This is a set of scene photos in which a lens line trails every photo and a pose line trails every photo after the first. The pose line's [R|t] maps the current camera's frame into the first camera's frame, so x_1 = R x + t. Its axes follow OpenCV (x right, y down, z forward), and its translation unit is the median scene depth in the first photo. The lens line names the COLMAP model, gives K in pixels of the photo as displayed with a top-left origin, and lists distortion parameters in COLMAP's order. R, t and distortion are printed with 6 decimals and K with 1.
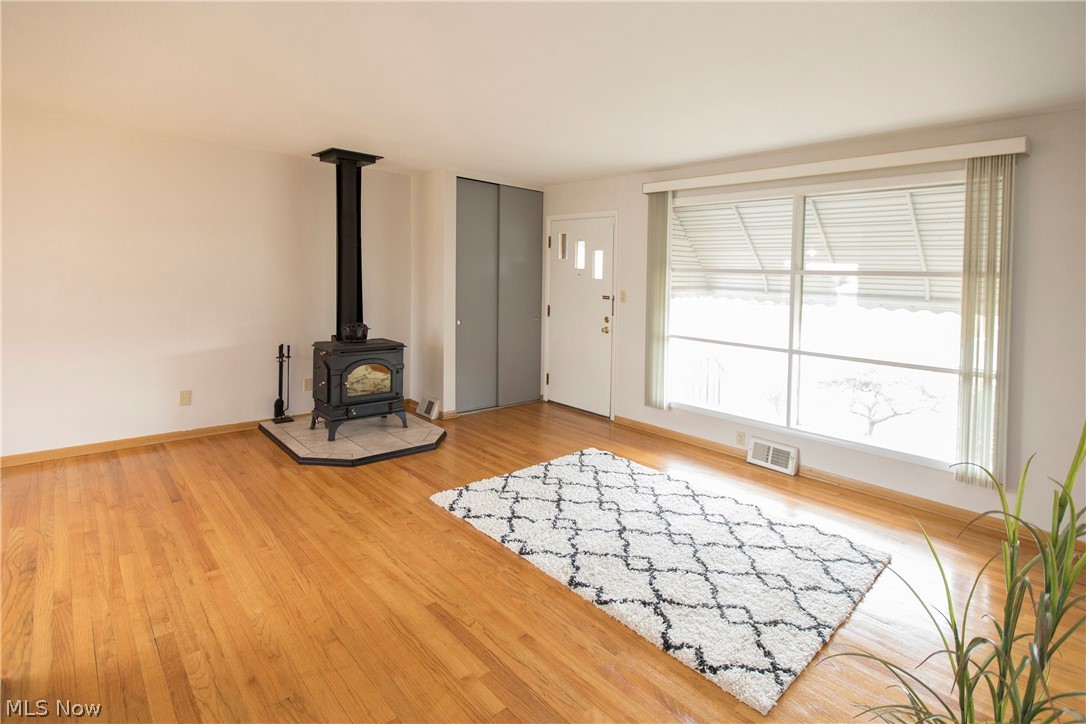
lens RADIAL K [[516.9, 0, 599.4], [0, 516.9, 315.7], [0, 0, 1]] dist [-0.019619, -0.003788]
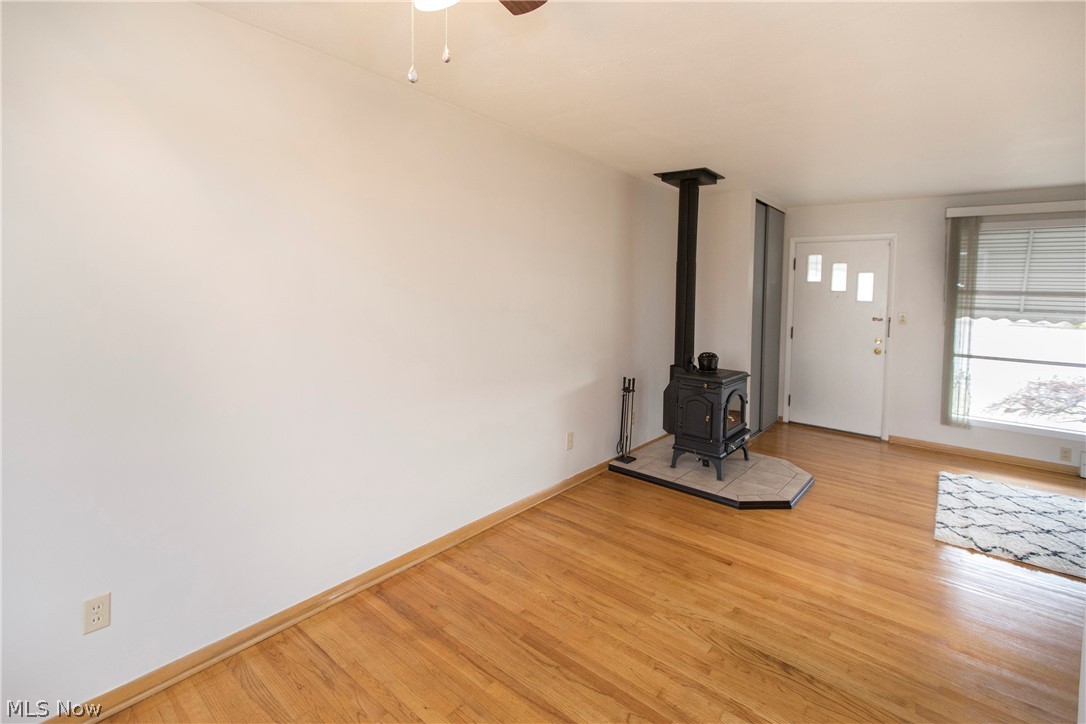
lens RADIAL K [[502.5, 0, 583.1], [0, 502.5, 319.5], [0, 0, 1]] dist [0.019884, -0.003126]
pose [[0.991619, -0.017167, 0.128051, -0.758695], [0.018593, 0.999778, -0.009942, -0.039072], [-0.127852, 0.012240, 0.991718, 0.095787]]
